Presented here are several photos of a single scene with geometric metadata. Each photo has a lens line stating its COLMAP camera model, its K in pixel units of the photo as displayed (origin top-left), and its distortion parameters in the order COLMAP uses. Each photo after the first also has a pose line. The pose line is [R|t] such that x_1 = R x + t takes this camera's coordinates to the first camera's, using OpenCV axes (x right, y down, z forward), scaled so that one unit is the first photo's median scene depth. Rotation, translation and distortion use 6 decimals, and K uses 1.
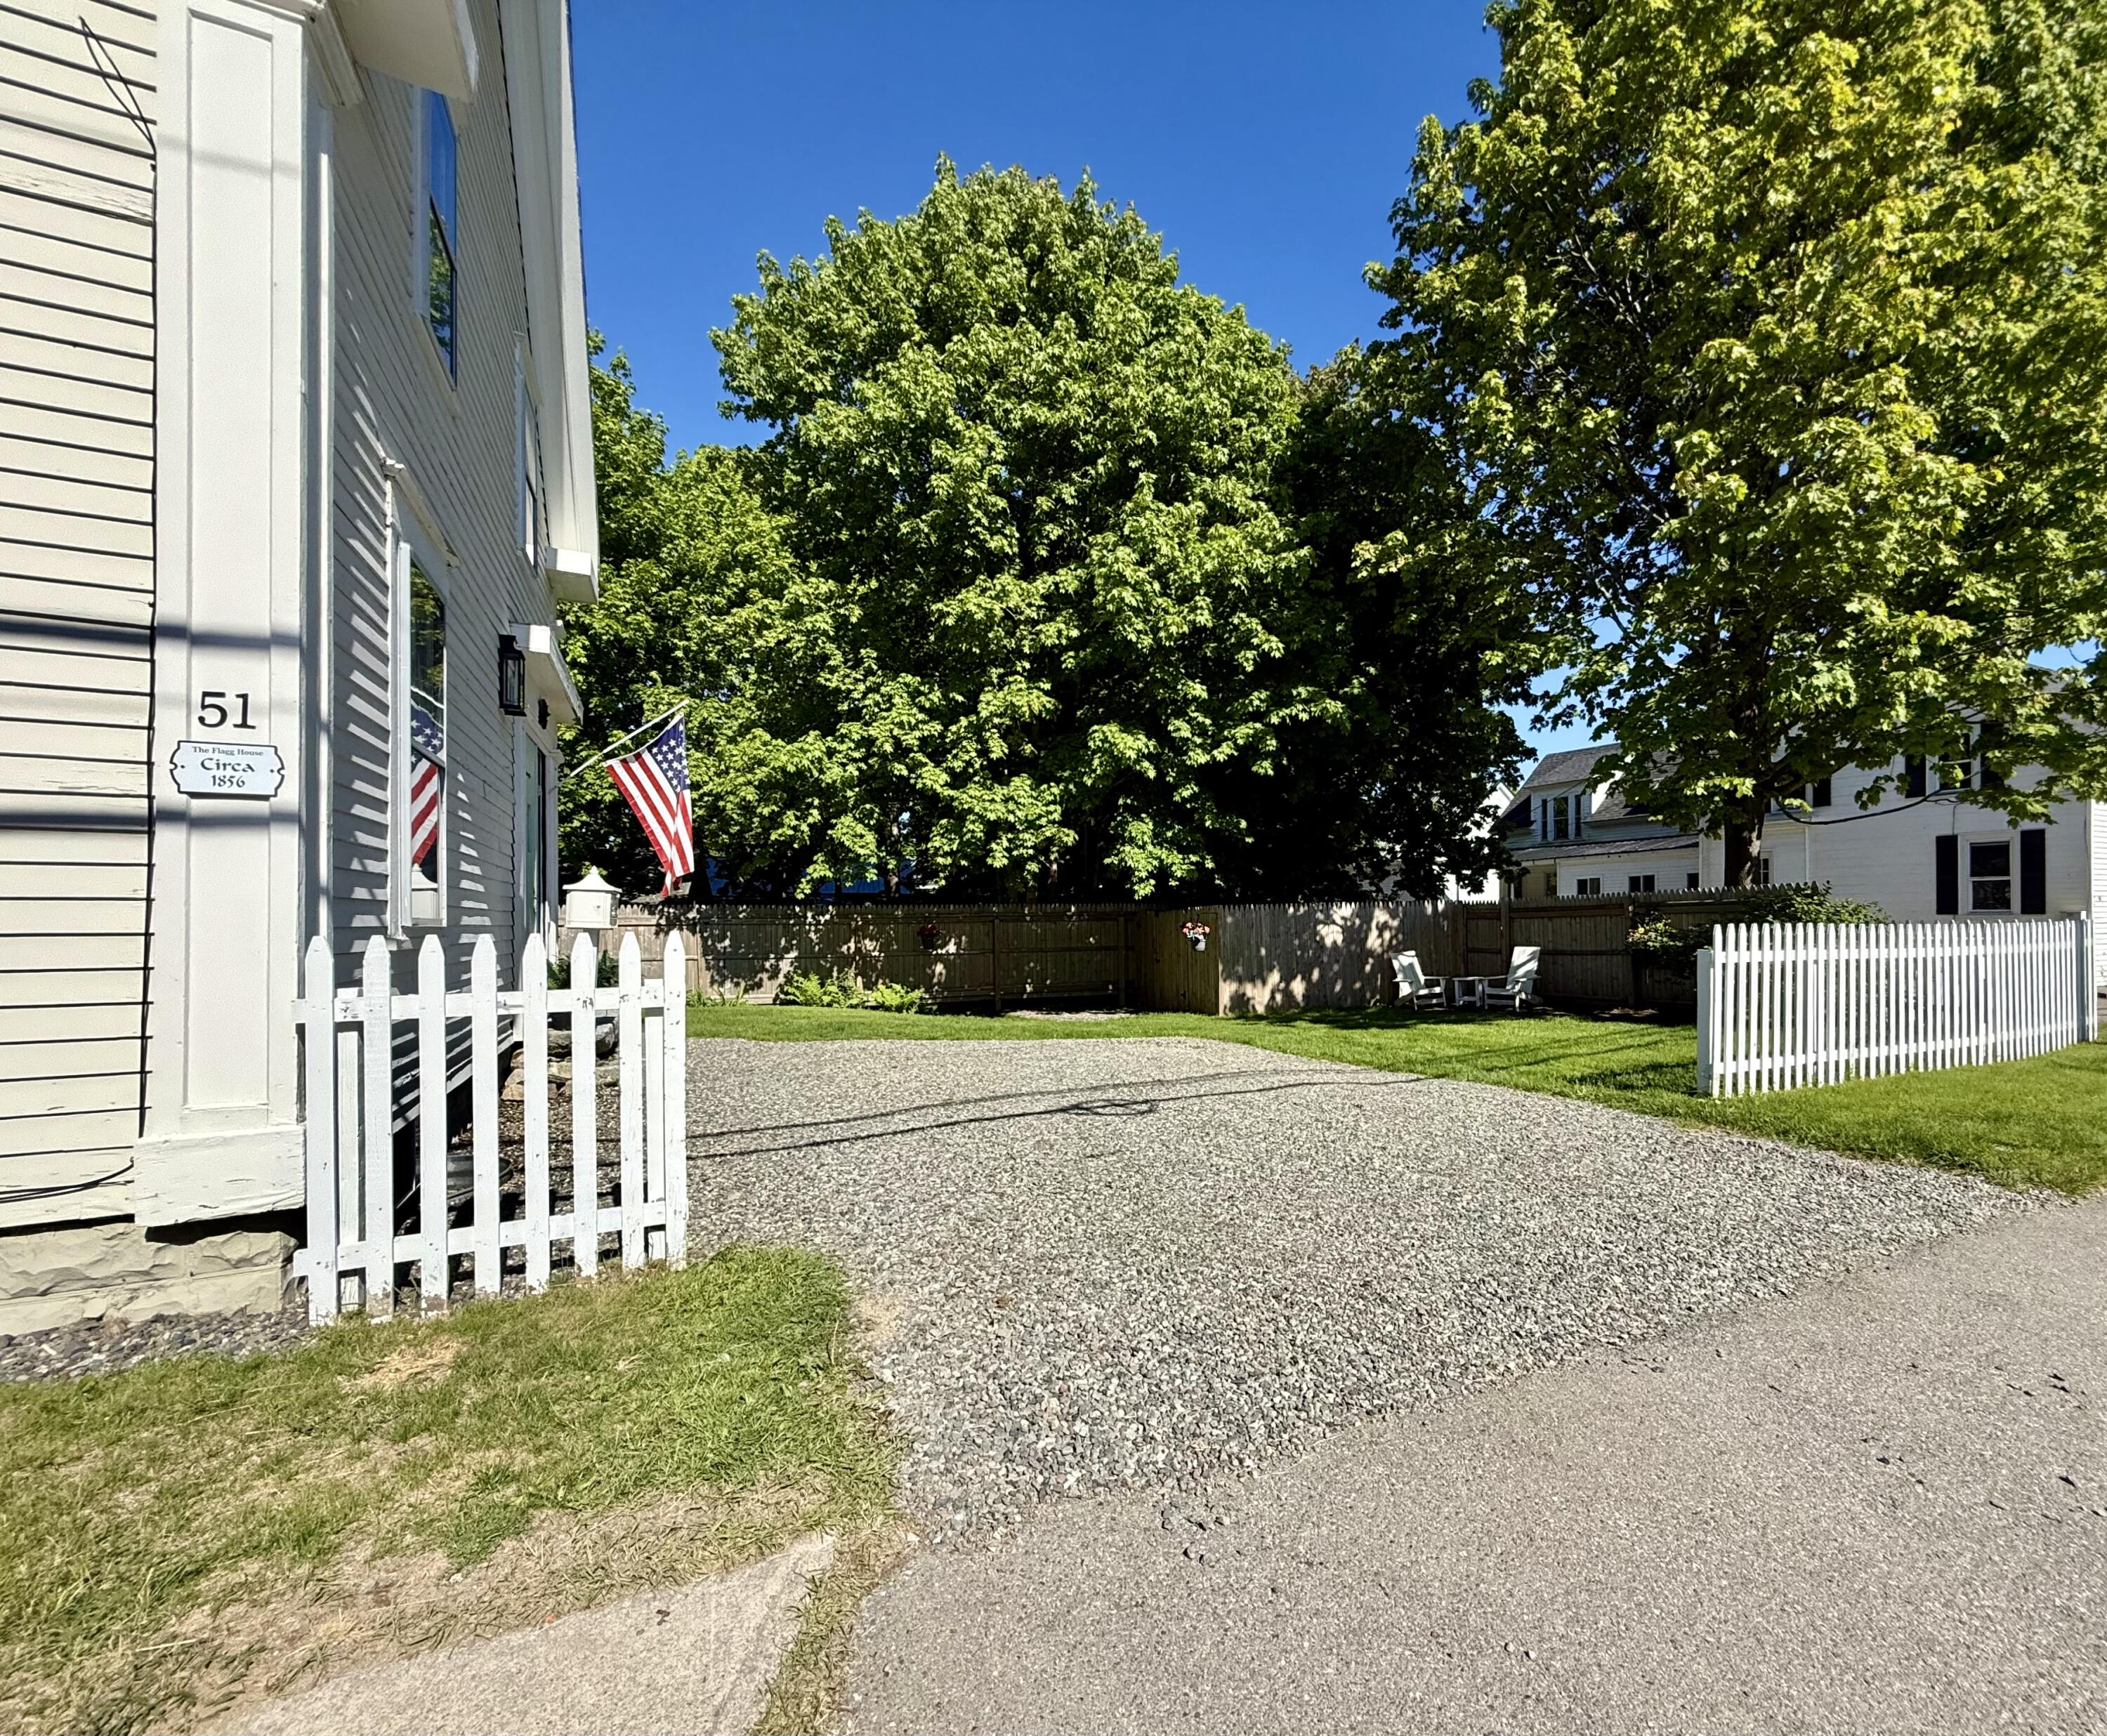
lens RADIAL K [[932.7, 0, 1157.8], [0, 932.7, 915.3], [0, 0, 1]] dist [-0.001854, 0.001658]
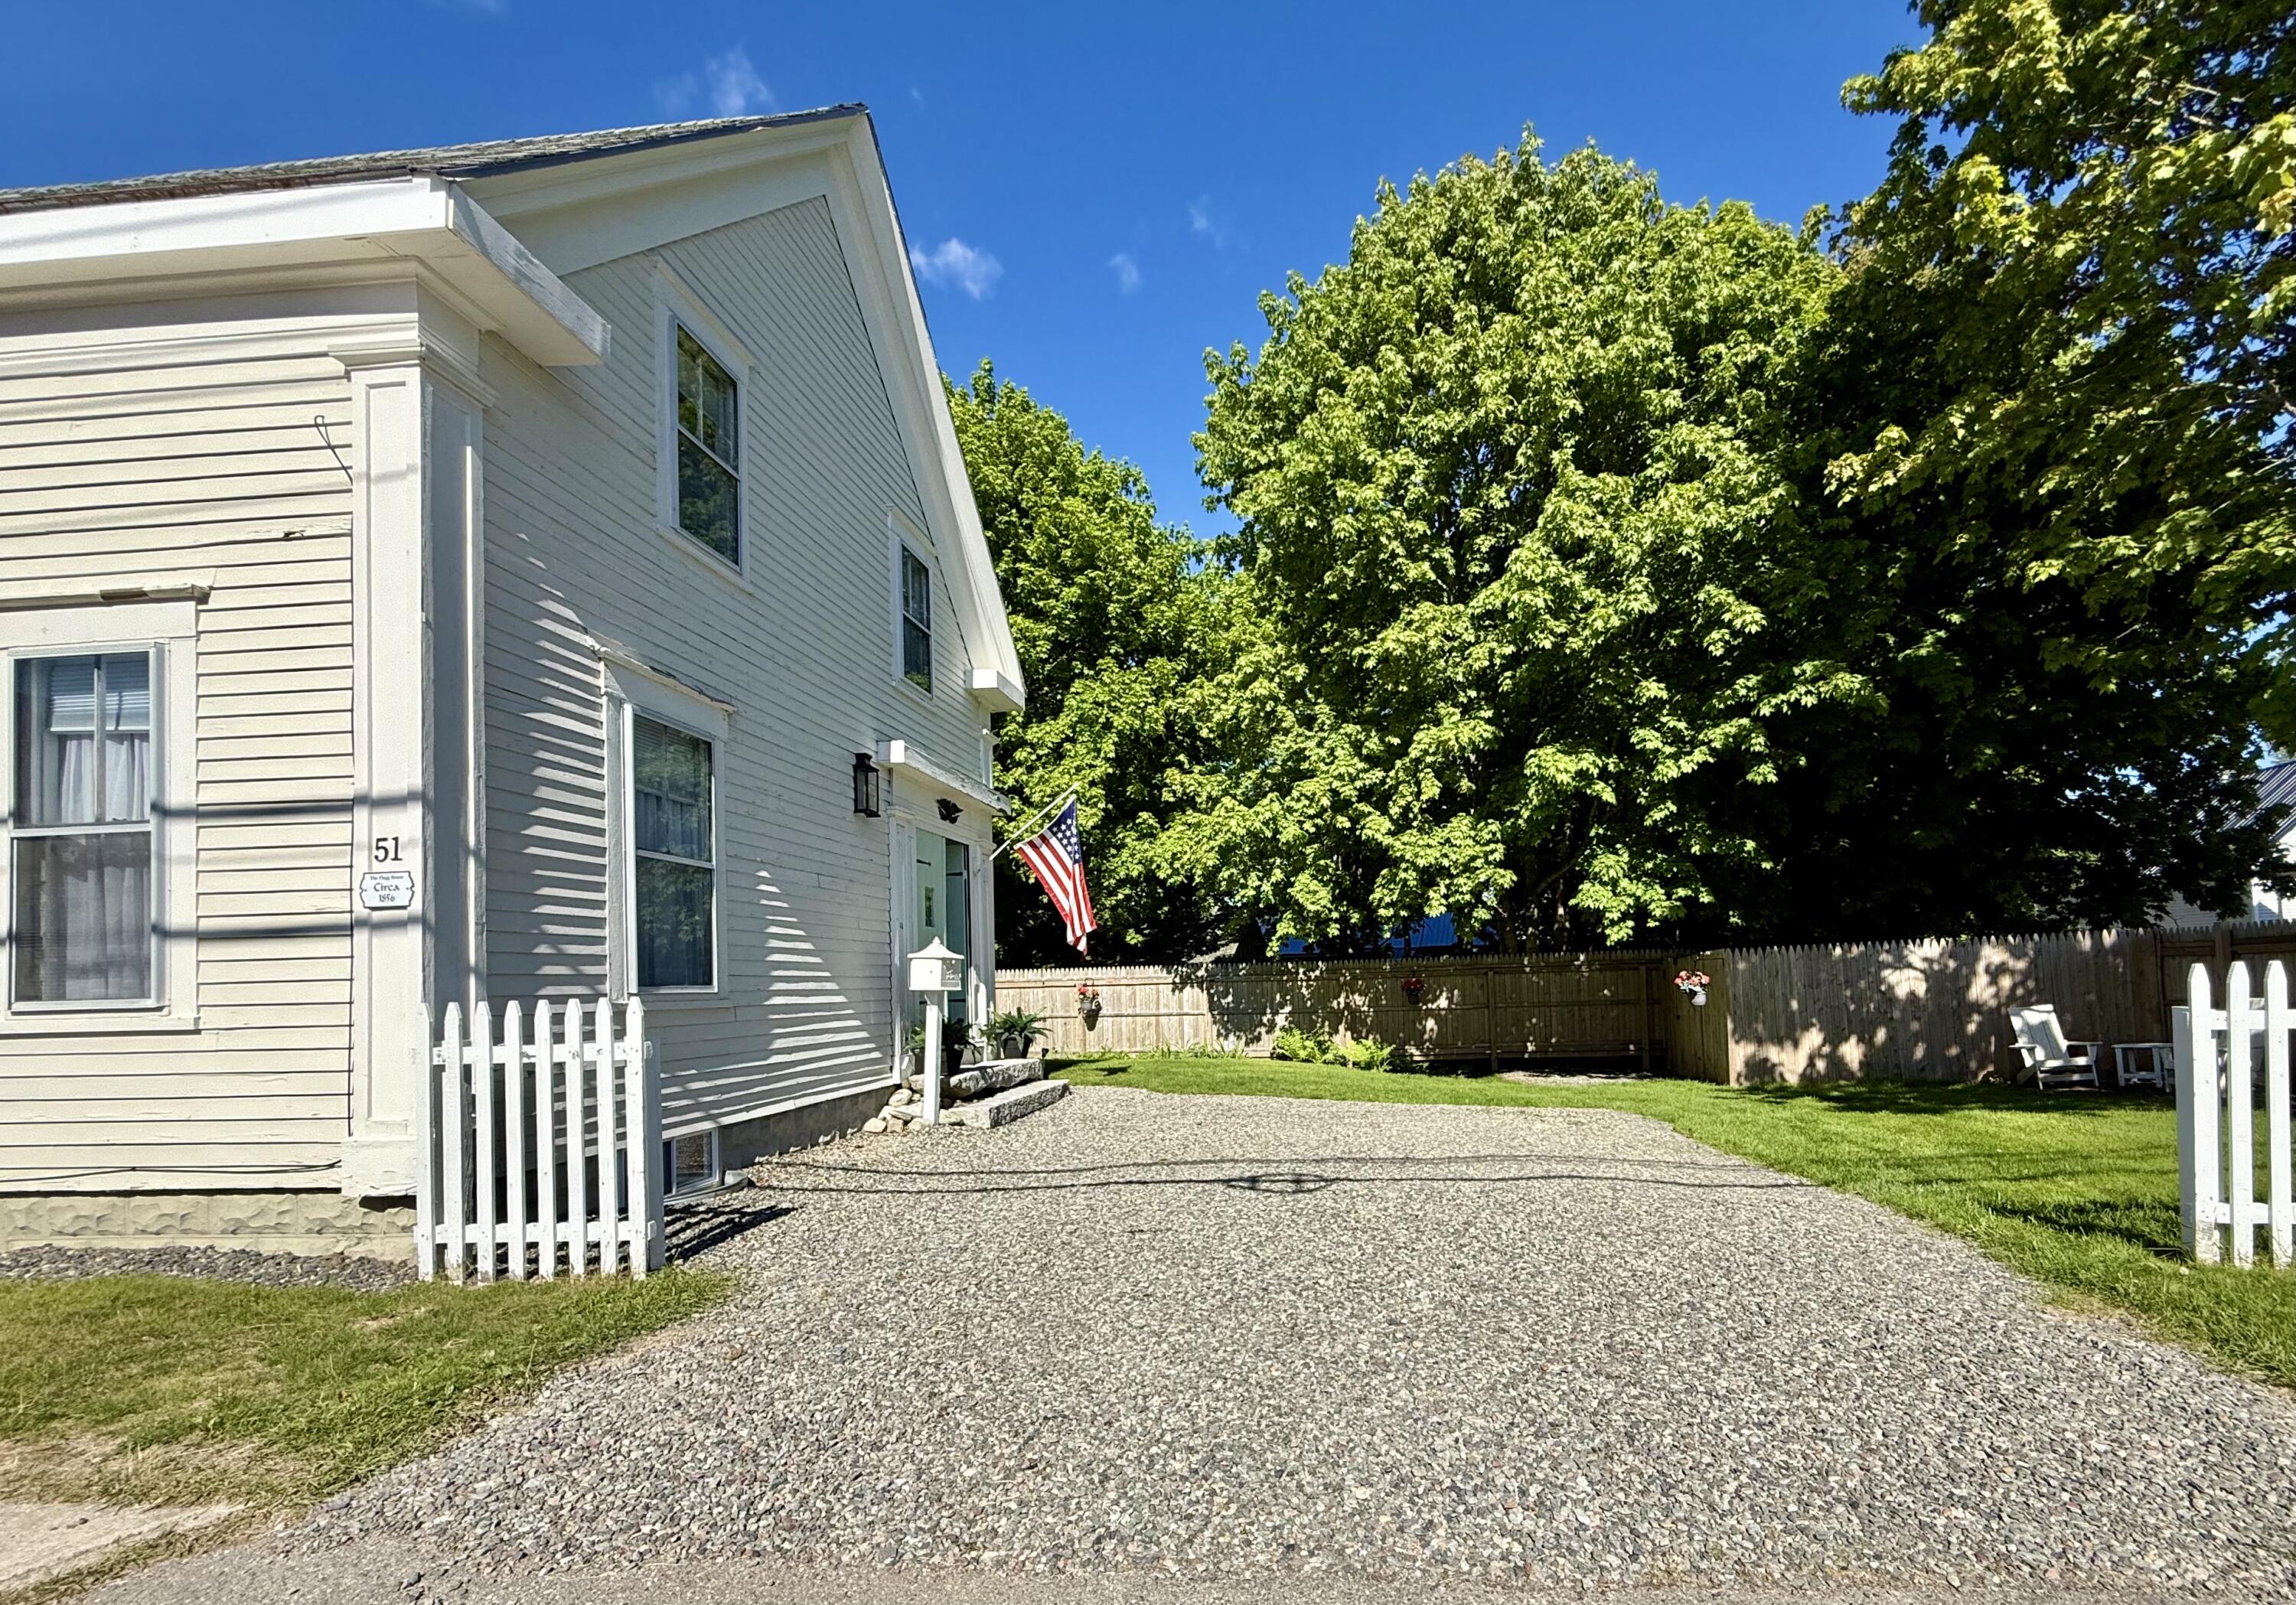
lens RADIAL K [[976.4, 0, 1273.6], [0, 976.4, 959.3], [0, 0, 1]] dist [0.001148, 0.000032]
pose [[0.852721, -0.027359, -0.521649, 0.193466], [0.023402, 0.999626, -0.014174, 0.001438], [0.521842, -0.000121, 0.853042, 0.081928]]
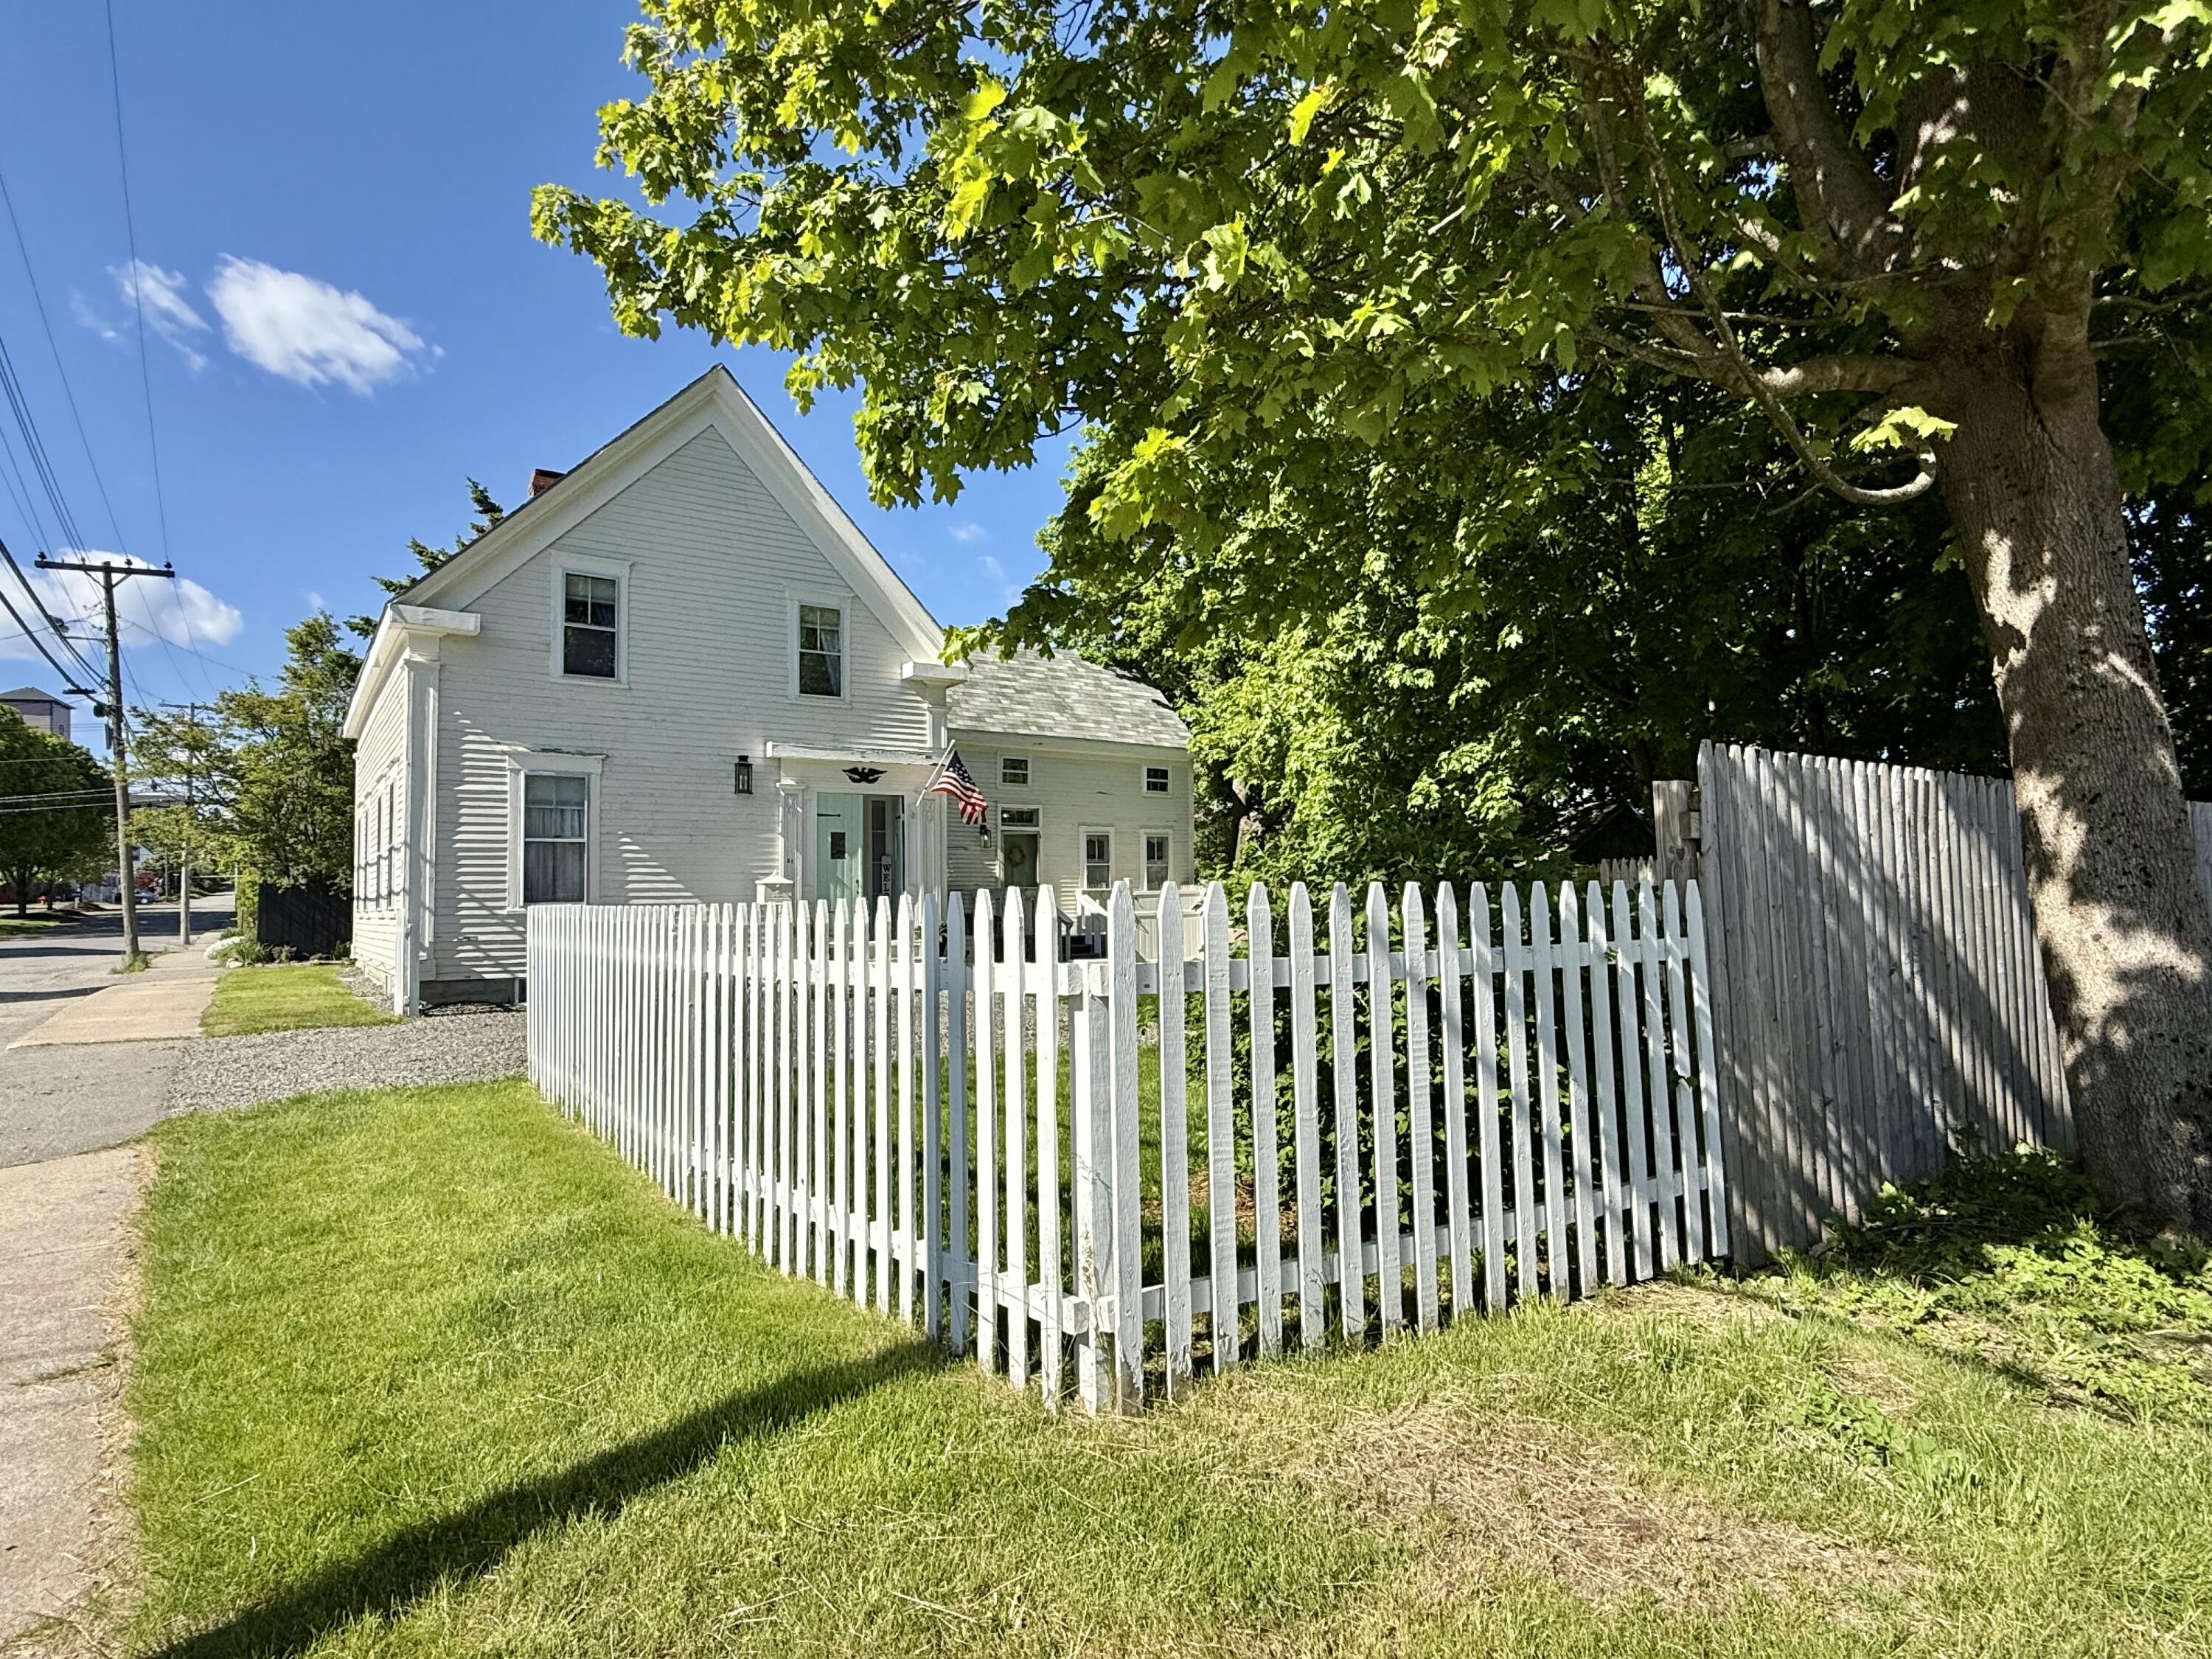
lens RADIAL K [[1239.6, 0, 1139.9], [0, 1239.6, 834.8], [0, 0, 1]] dist [-0.002774, -0.005484]
pose [[0.149187, -0.054950, -0.987281, 0.908777], [0.025756, 0.998332, -0.051673, 0.011355], [0.988473, -0.017720, 0.150354, 0.652493]]
